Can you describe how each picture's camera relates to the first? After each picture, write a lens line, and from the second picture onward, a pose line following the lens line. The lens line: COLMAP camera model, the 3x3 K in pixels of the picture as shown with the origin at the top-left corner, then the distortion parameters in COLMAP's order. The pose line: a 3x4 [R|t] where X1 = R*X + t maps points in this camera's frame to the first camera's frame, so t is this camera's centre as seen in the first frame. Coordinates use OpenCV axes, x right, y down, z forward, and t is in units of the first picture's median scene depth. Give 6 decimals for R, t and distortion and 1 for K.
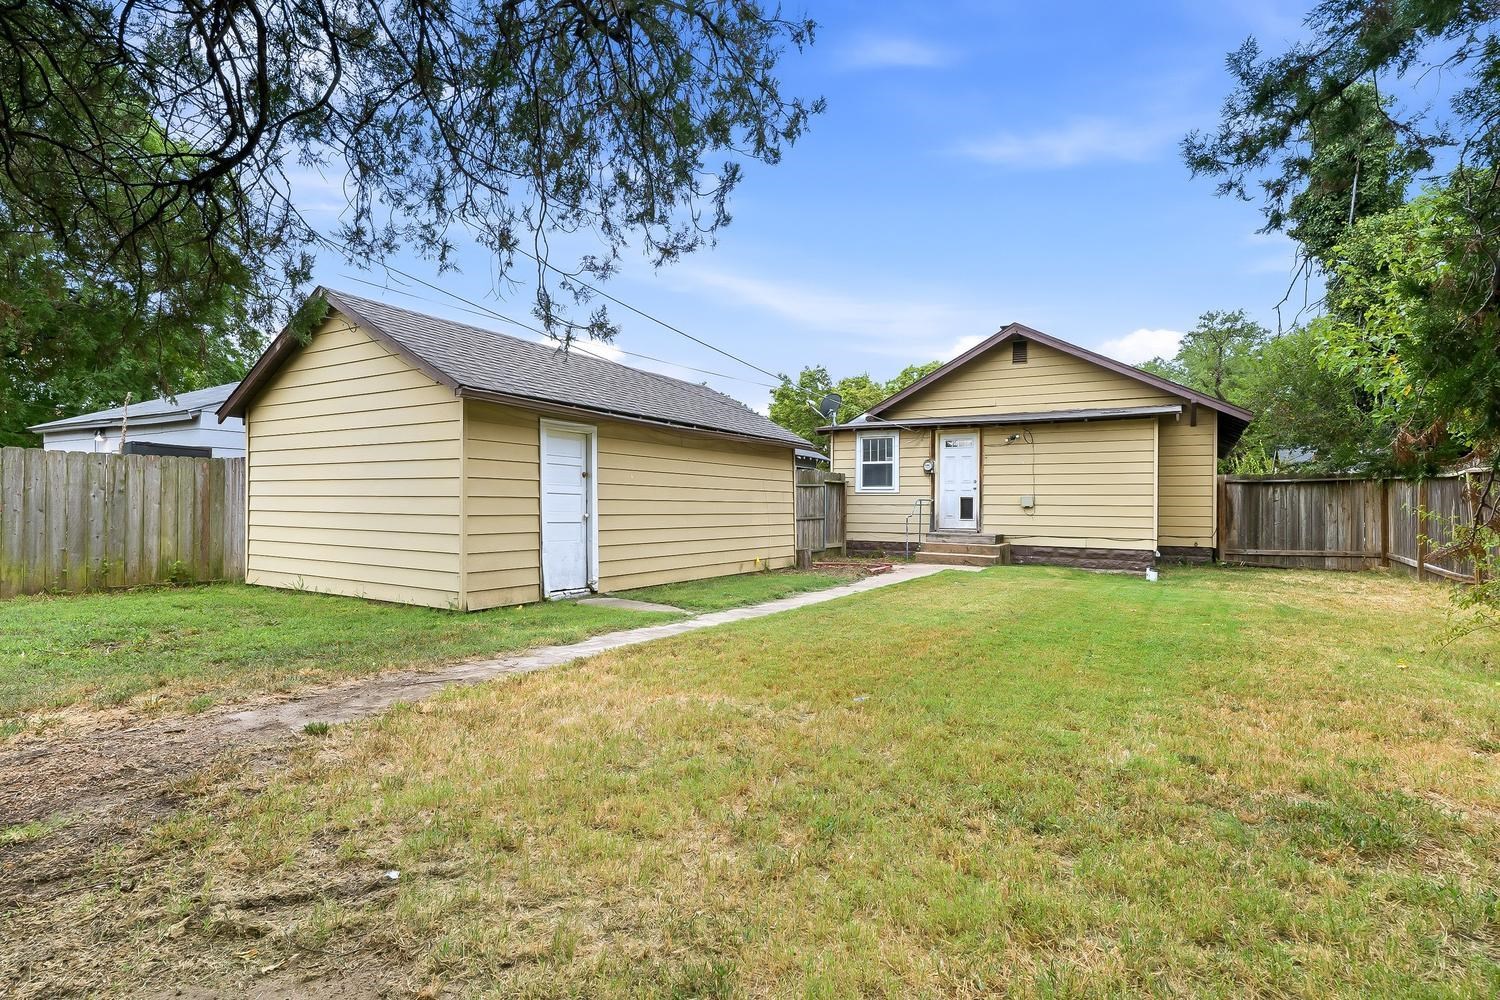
lens RADIAL K [[727.6, 0, 750.0], [0, 727.6, 500.0], [0, 0, 1]] dist [-0.000635, -0.000301]
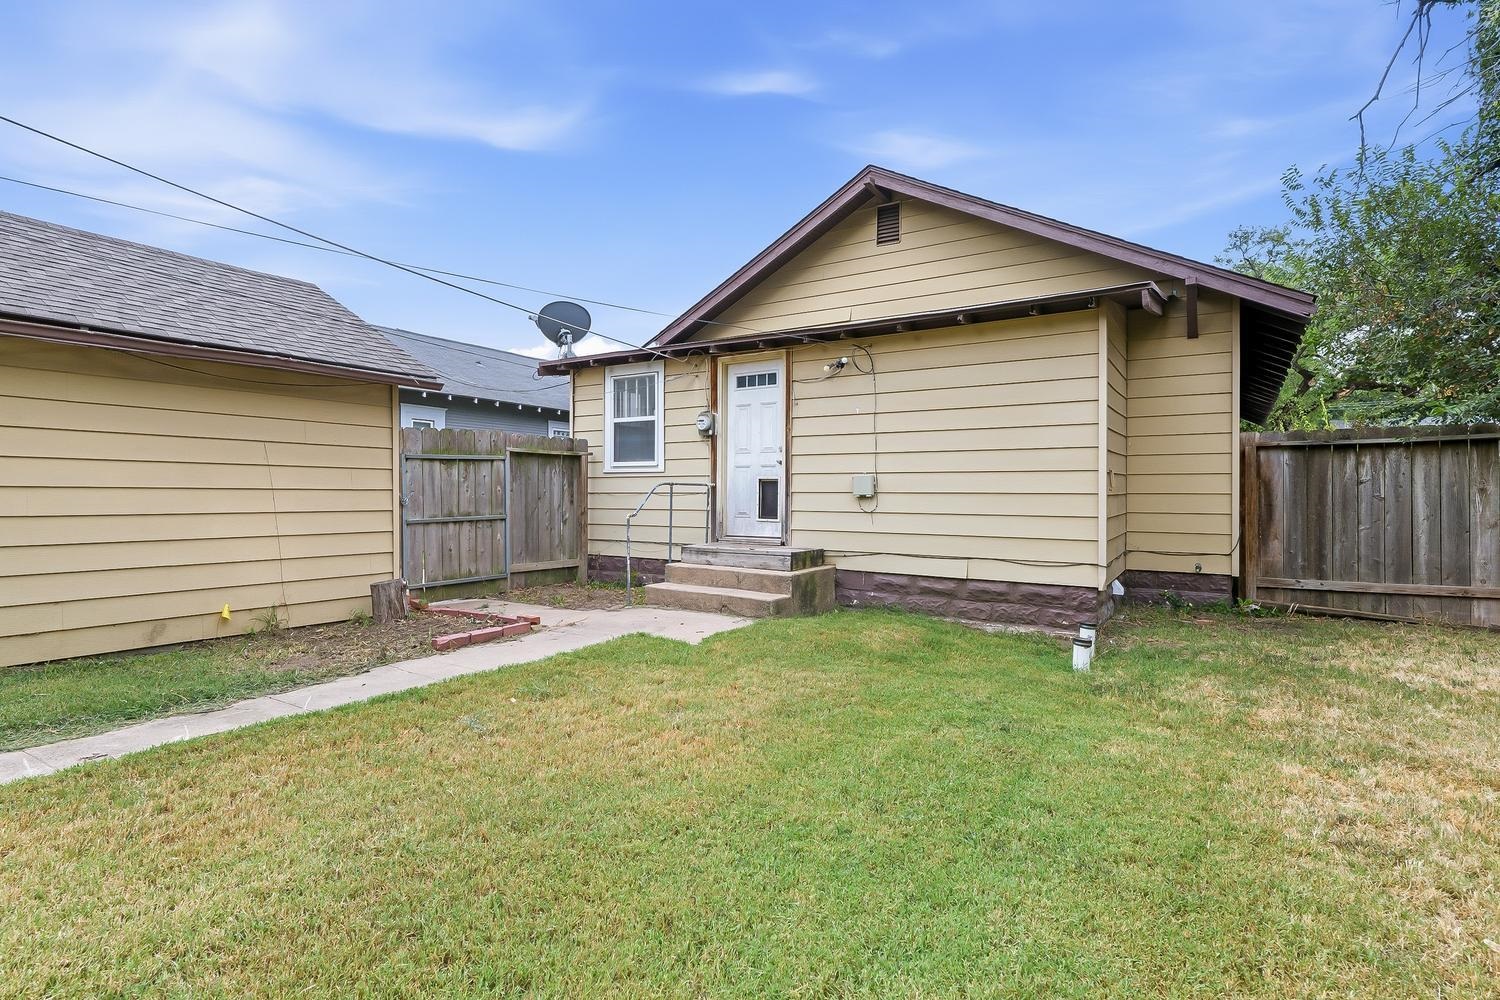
lens RADIAL K [[736.1, 0, 748.7], [0, 736.1, 487.4], [0, 0, 1]] dist [0.000302, 0.001239]
pose [[0.999298, -0.003885, -0.037255, 0.317824], [0.003841, 0.999992, -0.001240, 0.003512], [0.037259, 0.001096, 0.999305, 0.473048]]
